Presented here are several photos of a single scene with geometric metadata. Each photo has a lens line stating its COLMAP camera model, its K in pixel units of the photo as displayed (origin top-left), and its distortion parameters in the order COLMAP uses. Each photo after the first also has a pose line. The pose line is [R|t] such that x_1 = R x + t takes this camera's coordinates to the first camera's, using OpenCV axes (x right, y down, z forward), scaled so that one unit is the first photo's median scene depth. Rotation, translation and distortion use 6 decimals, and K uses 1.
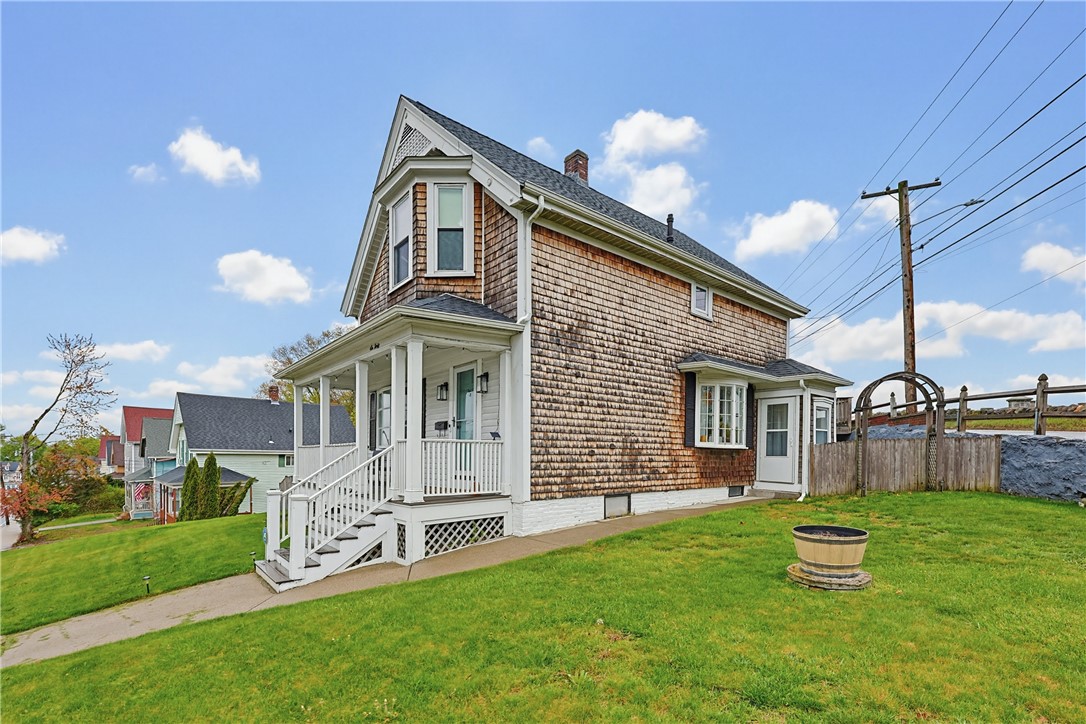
lens RADIAL K [[483.6, 0, 543.0], [0, 483.6, 362.0], [0, 0, 1]] dist [0.004495, 0.000532]
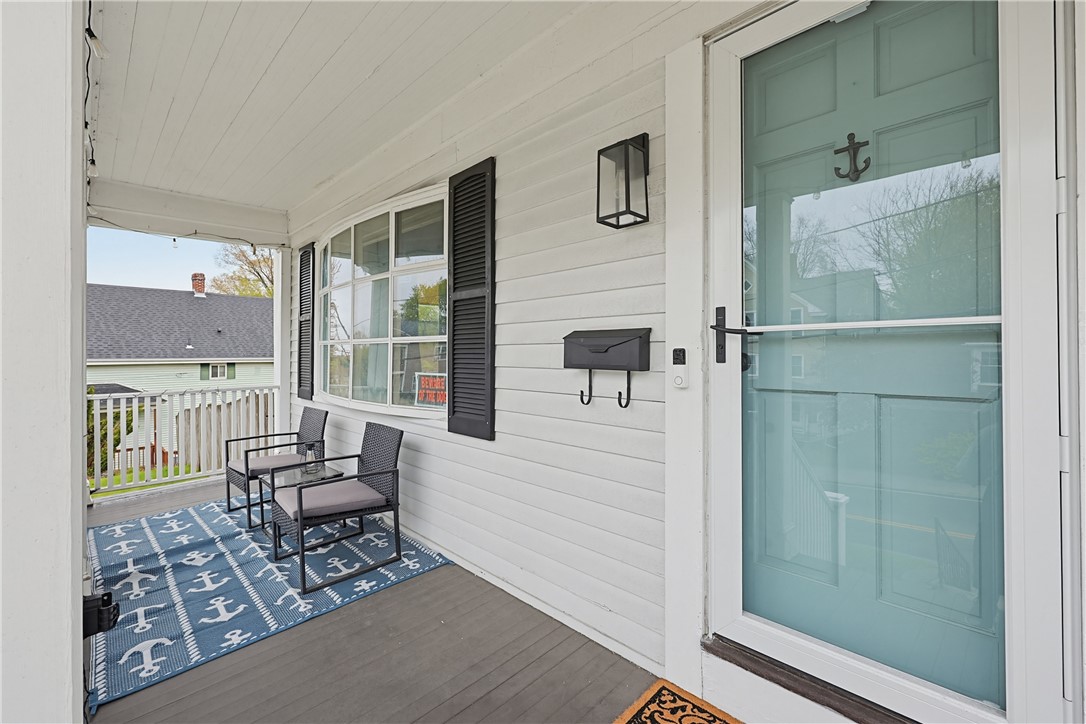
lens RADIAL K [[483.6, 0, 543.0], [0, 483.6, 362.0], [0, 0, 1]] dist [0.004495, 0.000532]
pose [[0.997055, 0.006949, 0.076371, -0.245746], [-0.022124, 0.979607, 0.199703, 0.091642], [-0.073426, -0.200805, 0.976876, 0.763731]]
